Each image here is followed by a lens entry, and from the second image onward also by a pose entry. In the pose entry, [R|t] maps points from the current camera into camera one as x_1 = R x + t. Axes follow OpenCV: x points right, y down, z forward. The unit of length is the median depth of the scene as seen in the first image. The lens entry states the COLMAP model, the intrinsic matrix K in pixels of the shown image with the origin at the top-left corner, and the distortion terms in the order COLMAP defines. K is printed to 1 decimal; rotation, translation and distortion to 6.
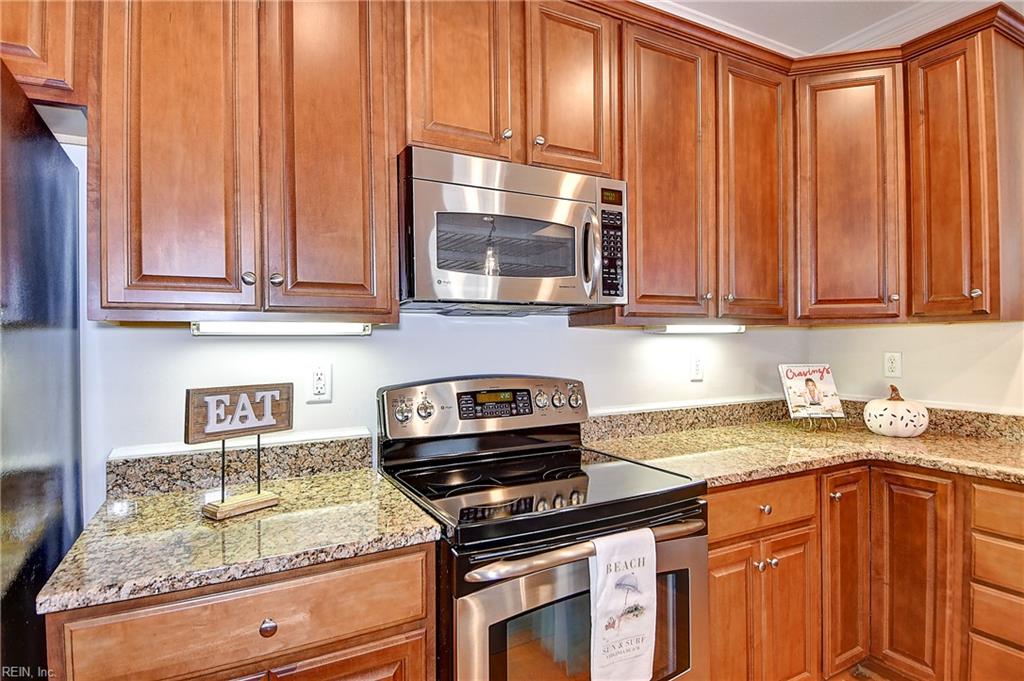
lens RADIAL K [[562.7, 0, 523.3], [0, 562.7, 342.4], [0, 0, 1]] dist [0.003553, 0.000075]
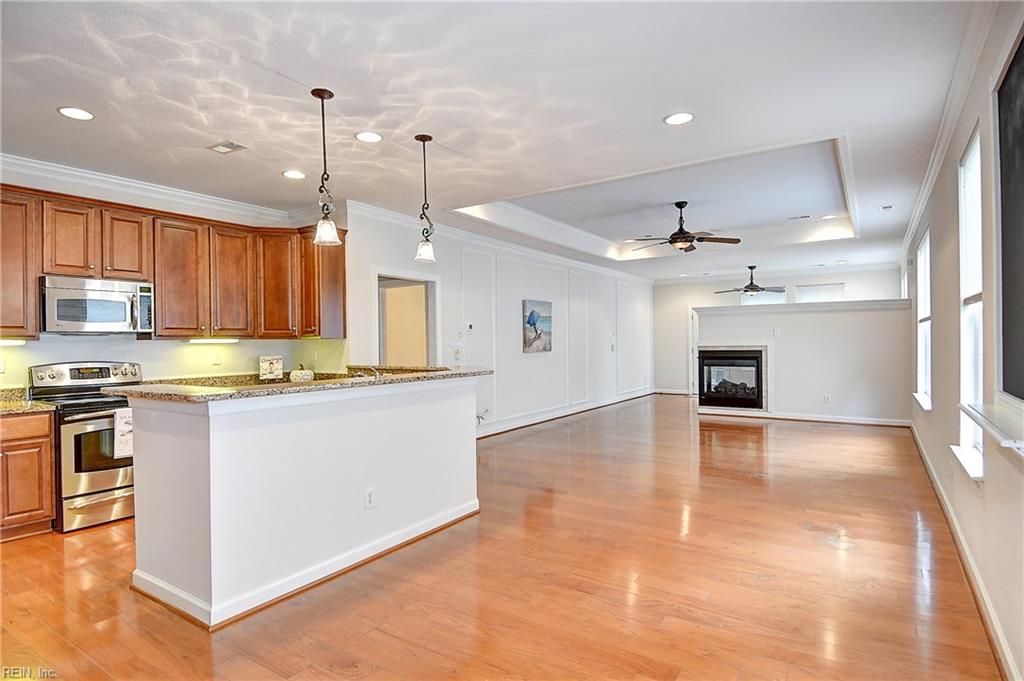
lens RADIAL K [[535.4, 0, 511.8], [0, 535.4, 343.5], [0, 0, 1]] dist [0.044708, -0.052378]
pose [[0.879392, -0.003531, 0.476086, 0.466853], [0.005899, 0.999977, -0.003479, 0.001507], [-0.476062, 0.005868, 0.879392, -2.008373]]
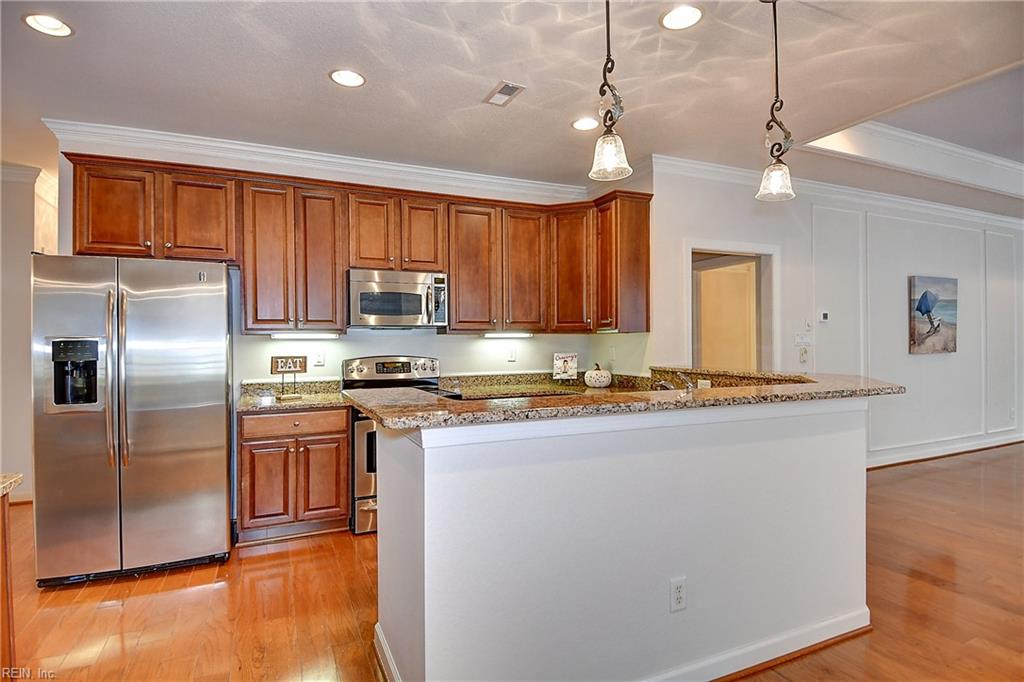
lens RADIAL K [[535.4, 0, 511.8], [0, 535.4, 344.0], [0, 0, 1]] dist [0.044708, -0.052378]
pose [[0.997705, 0.001428, -0.067693, 0.642869], [-0.001326, 0.999998, 0.001539, 0.005906], [0.067695, -0.001445, 0.997705, -1.305365]]
